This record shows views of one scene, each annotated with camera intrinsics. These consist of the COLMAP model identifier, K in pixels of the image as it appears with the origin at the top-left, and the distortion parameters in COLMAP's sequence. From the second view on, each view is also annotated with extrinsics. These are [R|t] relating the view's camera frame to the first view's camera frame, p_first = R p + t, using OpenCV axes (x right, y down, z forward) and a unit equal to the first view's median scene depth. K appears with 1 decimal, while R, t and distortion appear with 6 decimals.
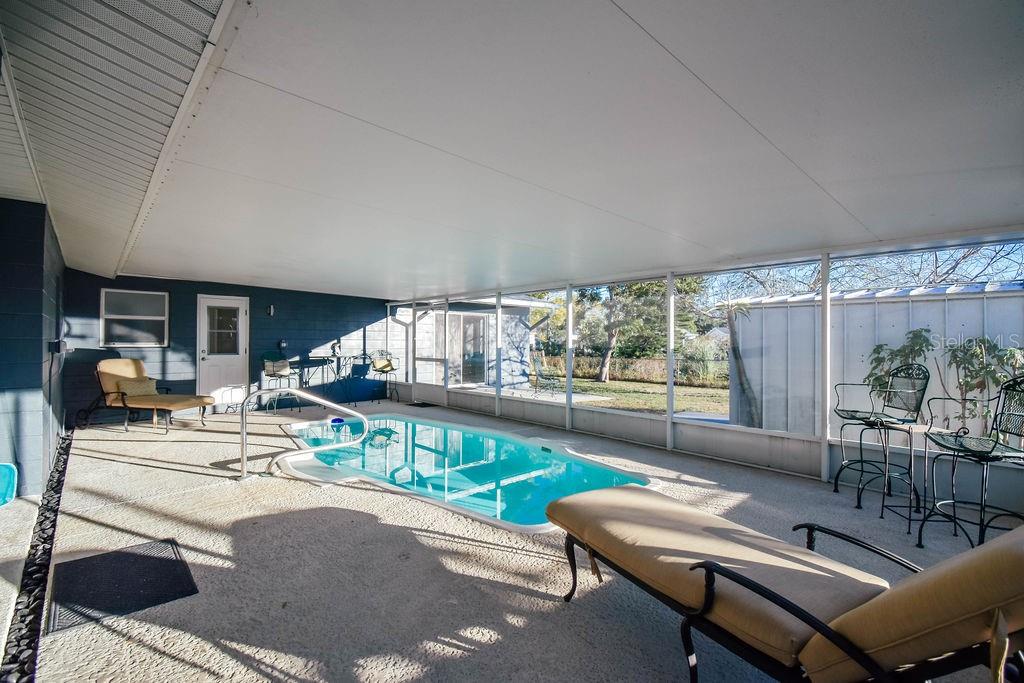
lens RADIAL K [[461.2, 0, 512.0], [0, 461.2, 341.5], [0, 0, 1]] dist [0.001837, -0.017845]
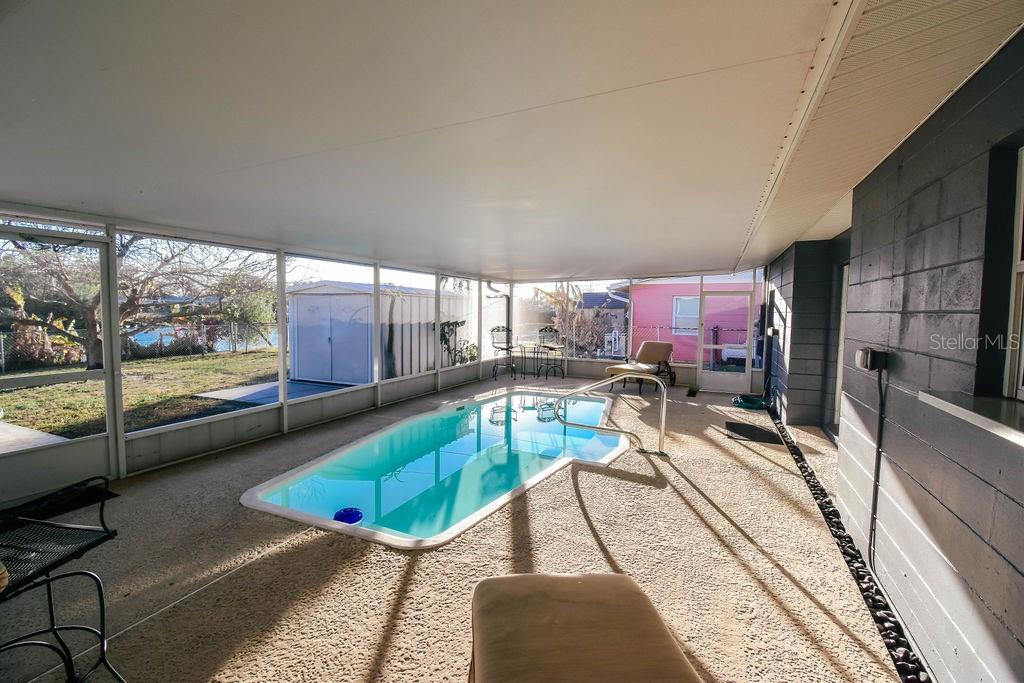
lens RADIAL K [[461.2, 0, 512.0], [0, 461.2, 341.5], [0, 0, 1]] dist [0.001837, -0.017845]
pose [[-0.386798, -0.045010, 0.921066, -1.854878], [-0.028921, 0.998909, 0.036669, 0.004873], [-0.921711, -0.012454, -0.387677, 2.235225]]
